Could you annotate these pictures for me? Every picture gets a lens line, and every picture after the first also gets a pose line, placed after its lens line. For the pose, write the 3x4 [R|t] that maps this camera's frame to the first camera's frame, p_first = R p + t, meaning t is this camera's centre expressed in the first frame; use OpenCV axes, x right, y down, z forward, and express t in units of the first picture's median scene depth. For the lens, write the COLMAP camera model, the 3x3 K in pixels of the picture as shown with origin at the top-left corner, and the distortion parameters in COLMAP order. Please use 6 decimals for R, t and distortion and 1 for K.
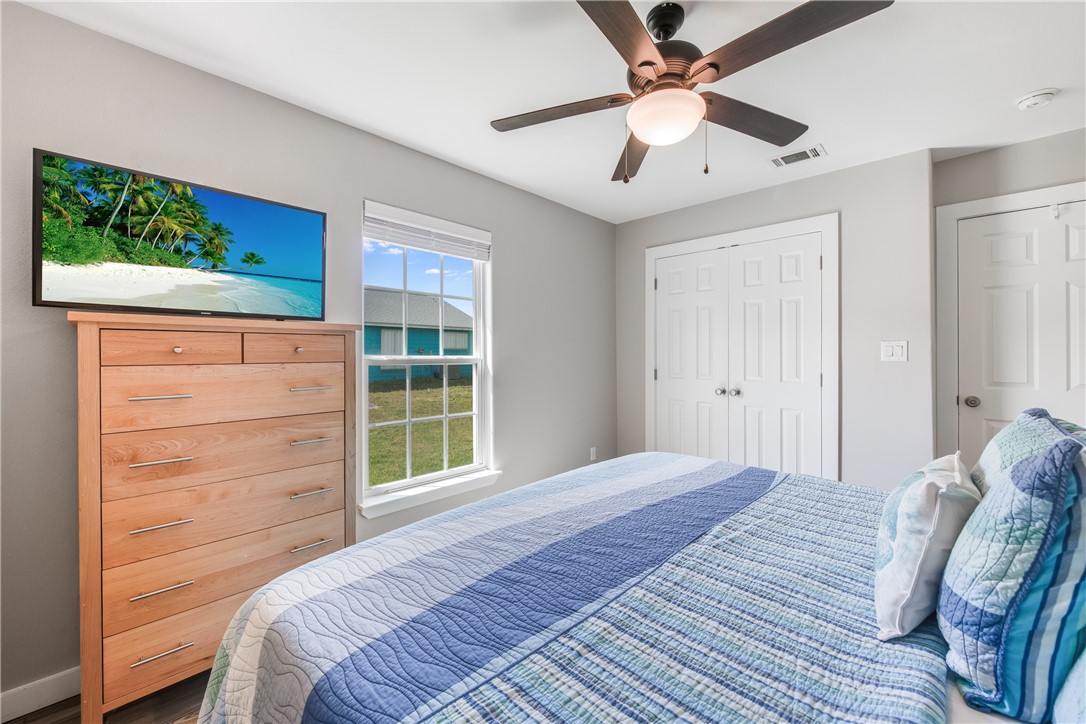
lens RADIAL K [[435.8, 0, 545.1], [0, 435.8, 357.9], [0, 0, 1]] dist [-0.000194, -0.000134]
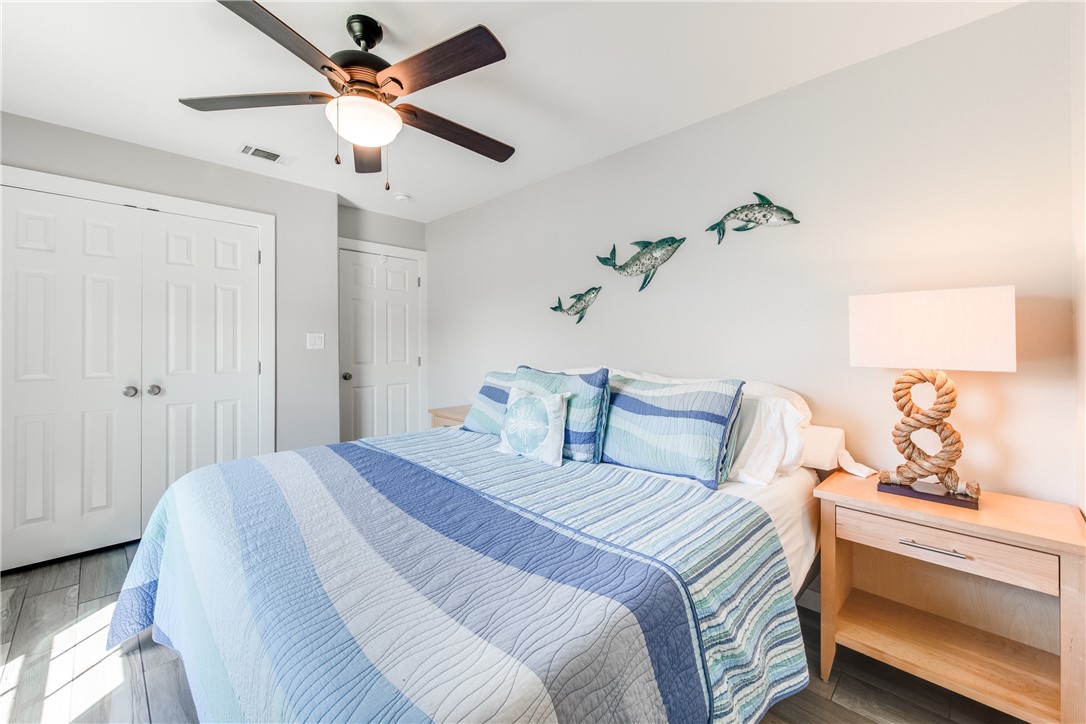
lens RADIAL K [[440.8, 0, 536.7], [0, 440.8, 360.7], [0, 0, 1]] dist [-0.000063, -0.000113]
pose [[-0.000631, -0.039714, 0.999211, -0.858580], [0.010164, 0.999159, 0.039719, -0.004711], [-0.999948, 0.010181, -0.000227, 0.617170]]
